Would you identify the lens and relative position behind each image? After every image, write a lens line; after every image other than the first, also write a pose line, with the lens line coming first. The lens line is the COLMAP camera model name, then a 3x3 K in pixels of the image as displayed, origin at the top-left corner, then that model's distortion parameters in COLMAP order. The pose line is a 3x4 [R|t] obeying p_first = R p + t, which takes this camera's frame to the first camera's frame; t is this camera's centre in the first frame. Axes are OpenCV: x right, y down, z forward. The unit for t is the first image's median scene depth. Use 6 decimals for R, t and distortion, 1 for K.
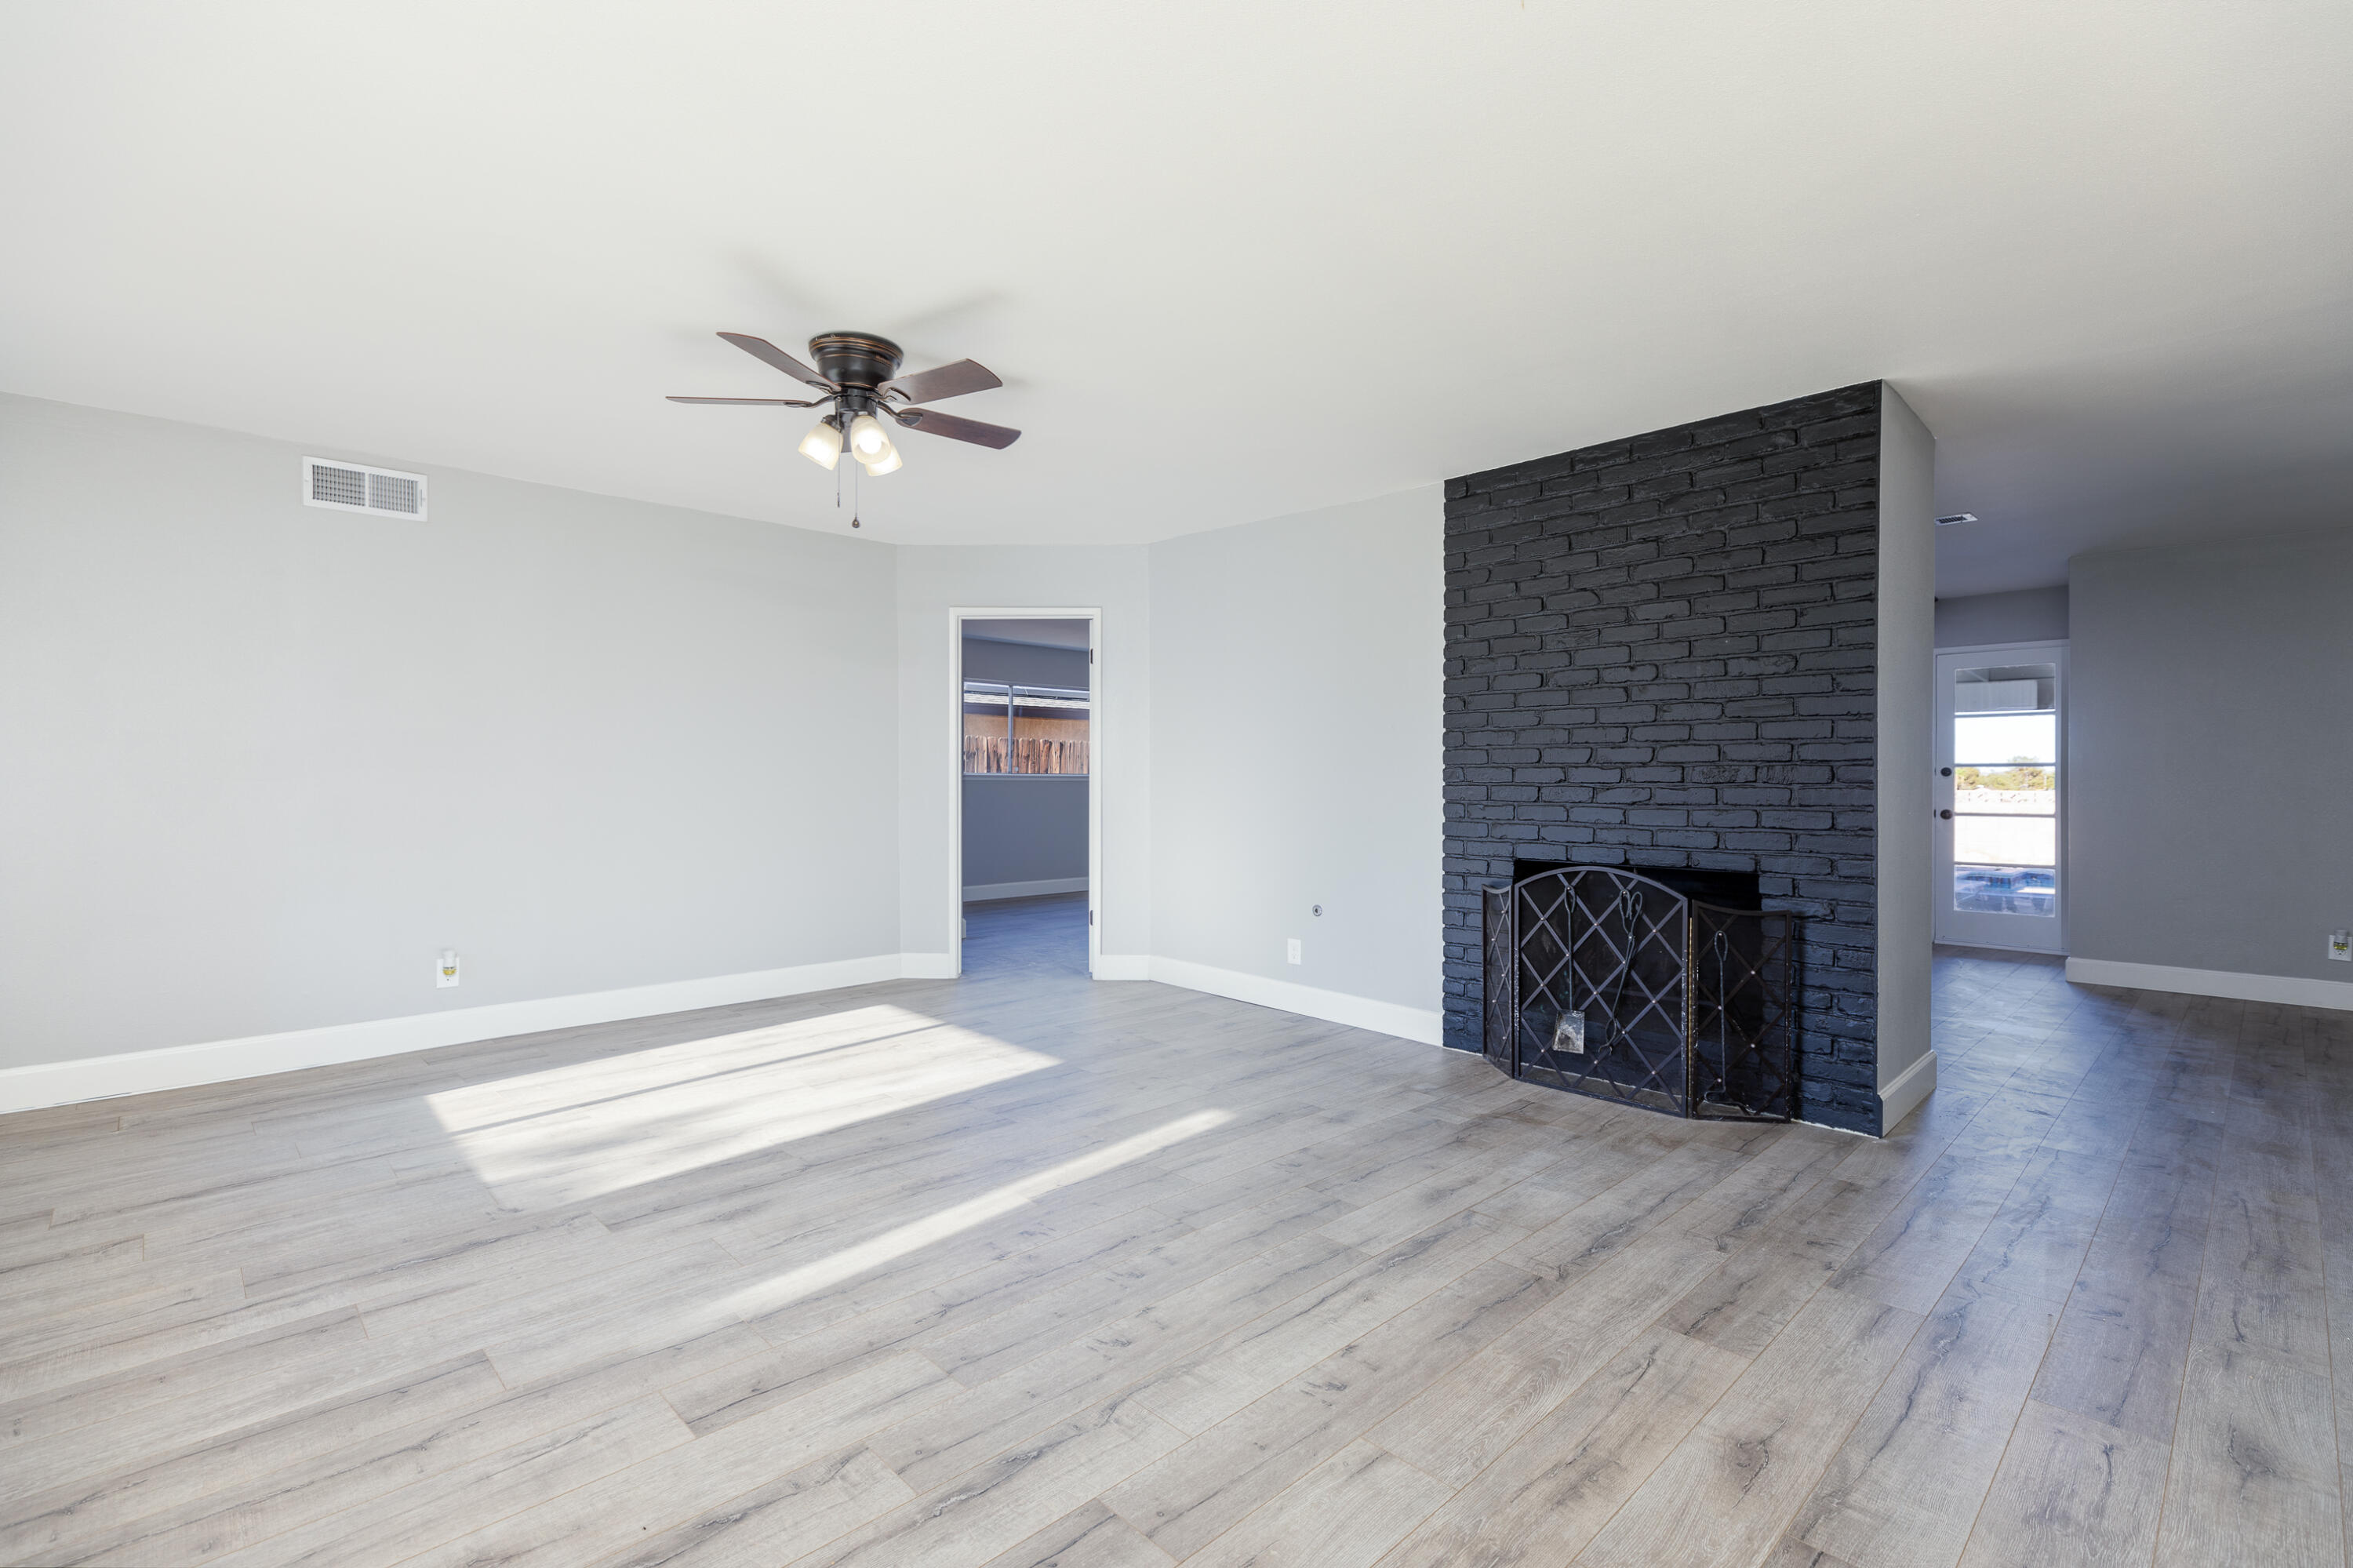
lens RADIAL K [[1072.9, 0, 1176.4], [0, 1072.9, 771.7], [0, 0, 1]] dist [0.003097, 0.000113]
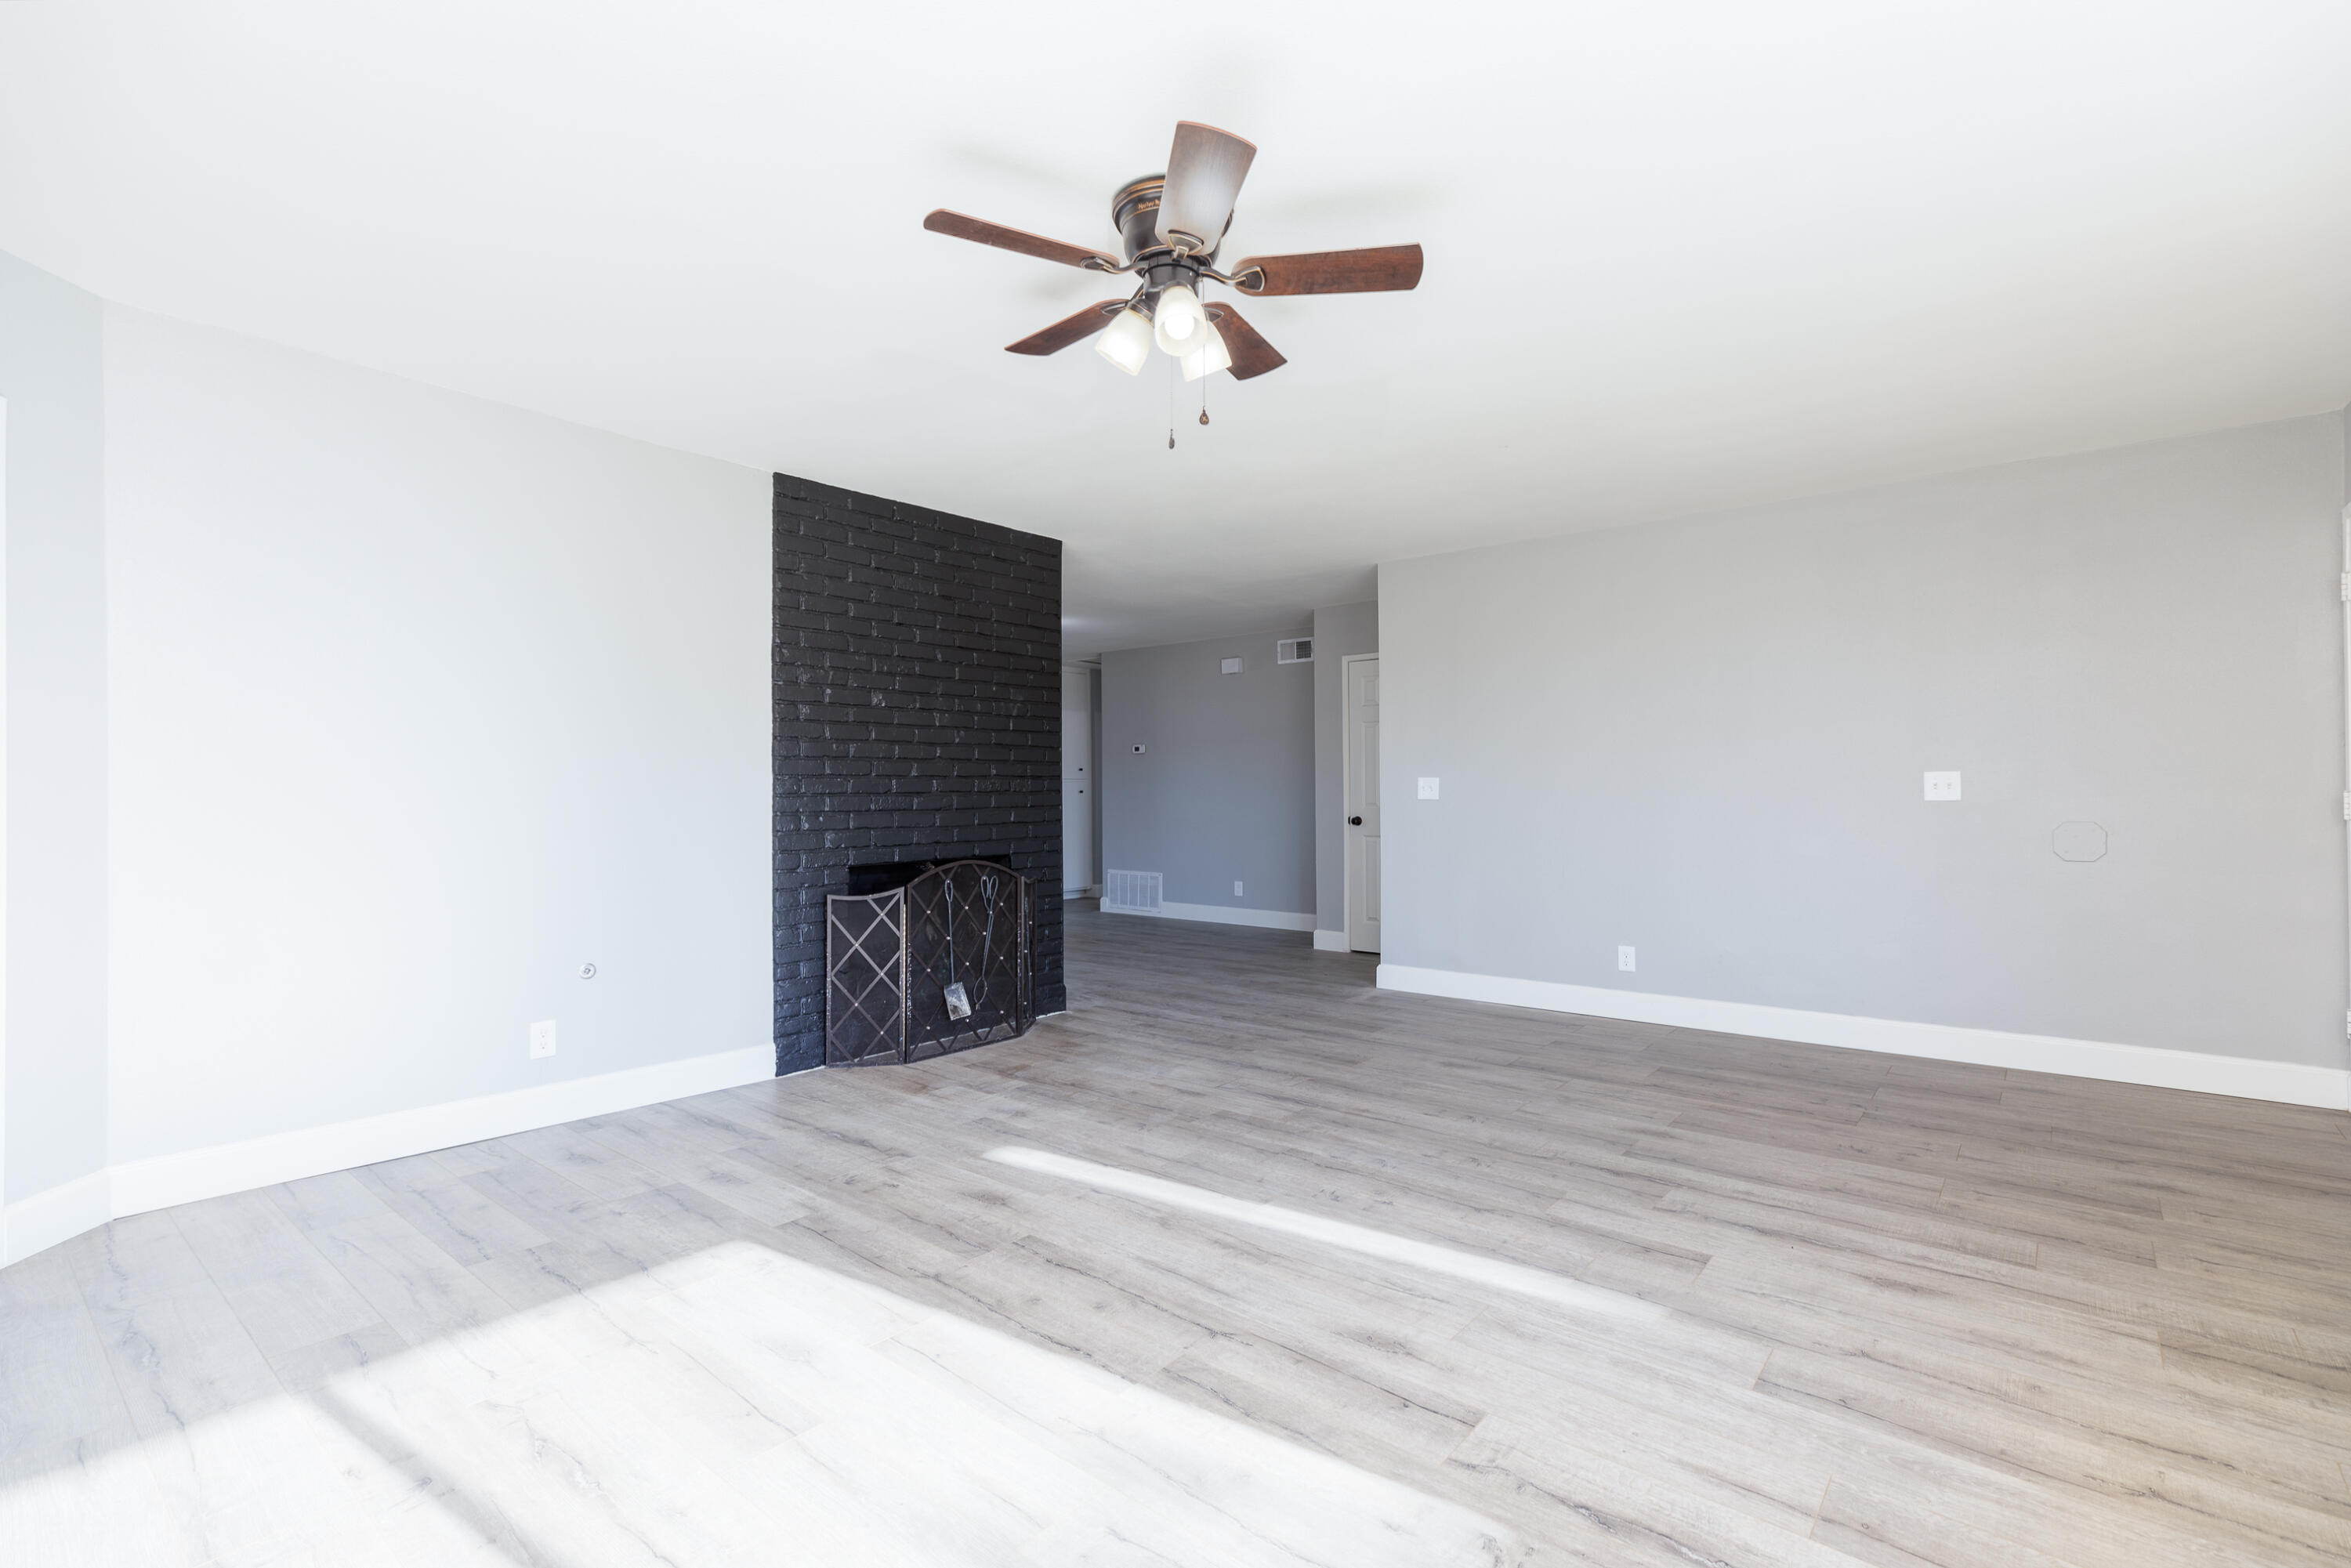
lens RADIAL K [[1071.9, 0, 1174.7], [0, 1071.9, 791.9], [0, 0, 1]] dist [0.003097, 0.000113]
pose [[-0.115835, -0.005909, 0.993251, -1.189080], [-0.002429, 0.999981, 0.005666, 0.001626], [-0.993265, -0.001756, -0.115847, 1.259418]]
